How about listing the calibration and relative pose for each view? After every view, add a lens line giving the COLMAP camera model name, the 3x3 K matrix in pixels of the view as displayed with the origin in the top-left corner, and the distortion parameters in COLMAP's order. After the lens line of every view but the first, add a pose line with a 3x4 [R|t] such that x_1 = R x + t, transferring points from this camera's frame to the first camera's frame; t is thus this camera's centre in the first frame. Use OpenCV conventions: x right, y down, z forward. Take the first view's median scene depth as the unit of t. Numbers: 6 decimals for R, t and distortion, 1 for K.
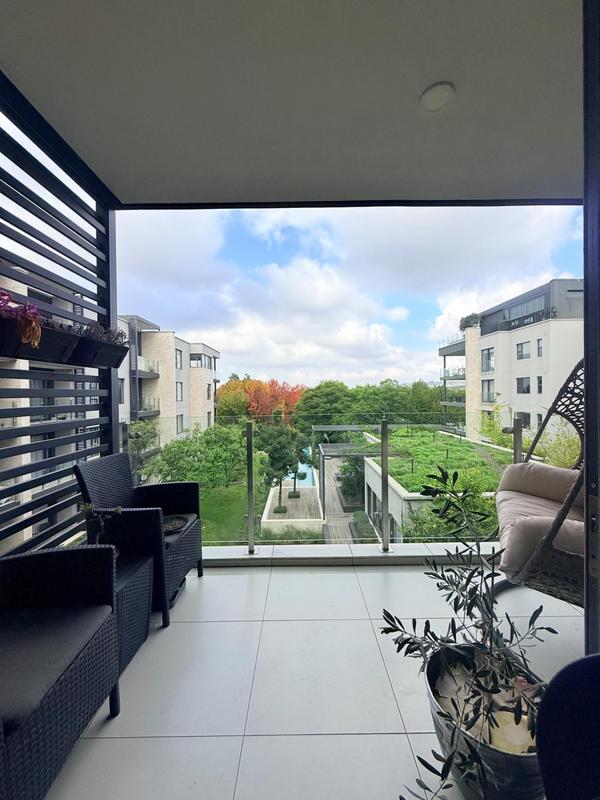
lens RADIAL K [[318.0, 0, 300.6], [0, 318.0, 397.4], [0, 0, 1]] dist [-0.002447, 0.000784]
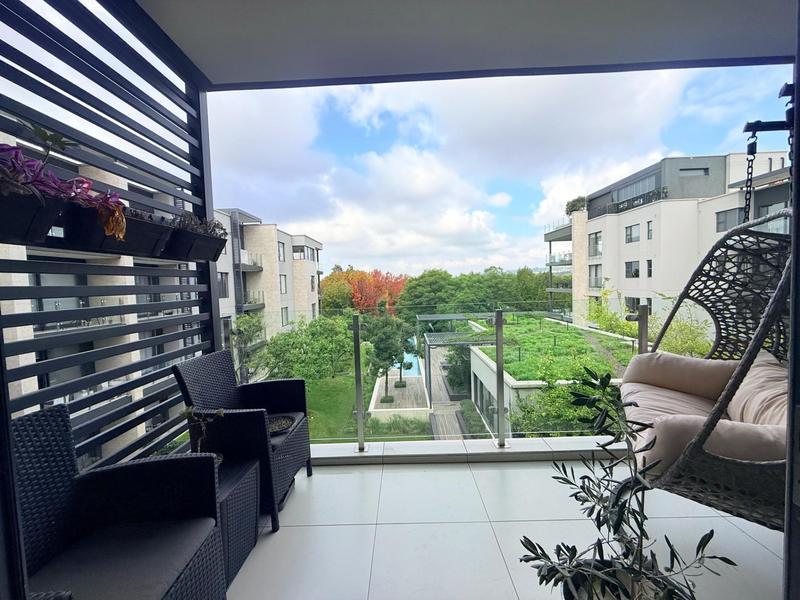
lens RADIAL K [[318.0, 0, 396.8], [0, 318.0, 298.8], [0, 0, 1]] dist [-0.002447, 0.000784]
pose [[0.999458, -0.022998, -0.023575, -0.001395], [0.023842, 0.999062, 0.036150, -0.000207], [0.022721, -0.036692, 0.999068, 0.005399]]
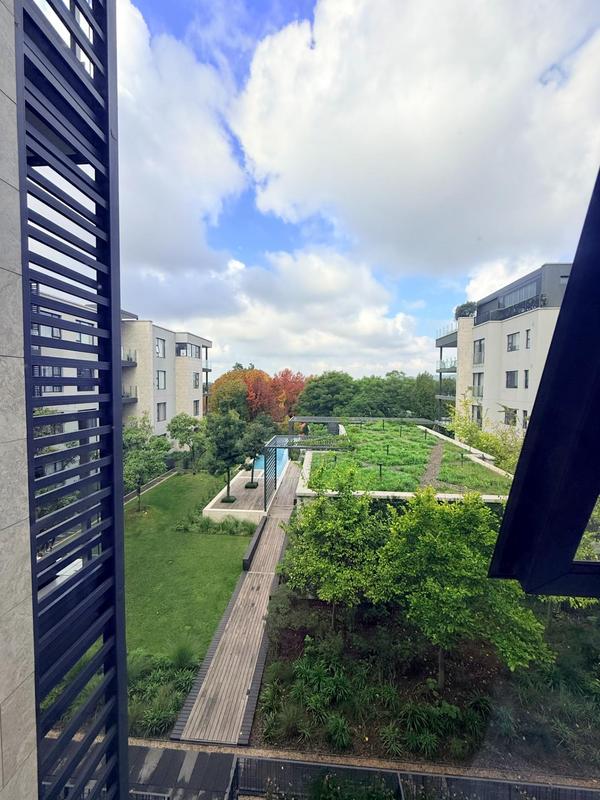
lens RADIAL K [[318.0, 0, 300.6], [0, 318.0, 397.4], [0, 0, 1]] dist [-0.002447, 0.000784]
pose [[0.996696, 0.020504, -0.078596, 0.160793], [-0.018078, 0.999342, 0.031456, -0.003069], [0.079189, -0.029931, 0.996410, 0.018544]]
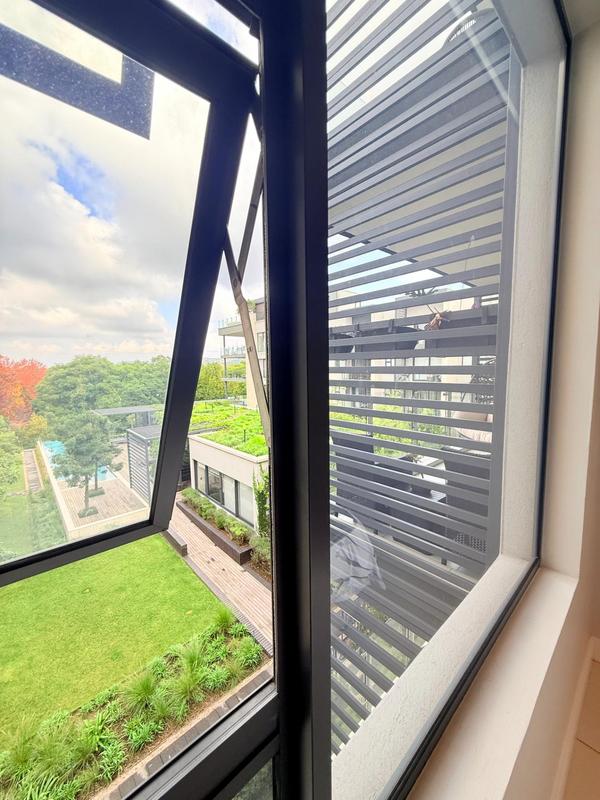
lens RADIAL K [[318.0, 0, 300.6], [0, 318.0, 397.4], [0, 0, 1]] dist [-0.002447, 0.000784]
pose [[0.744510, -0.064757, 0.664463, -0.125417], [0.015353, 0.996682, 0.079931, -0.004333], [-0.667435, -0.049307, 0.743034, 0.012583]]
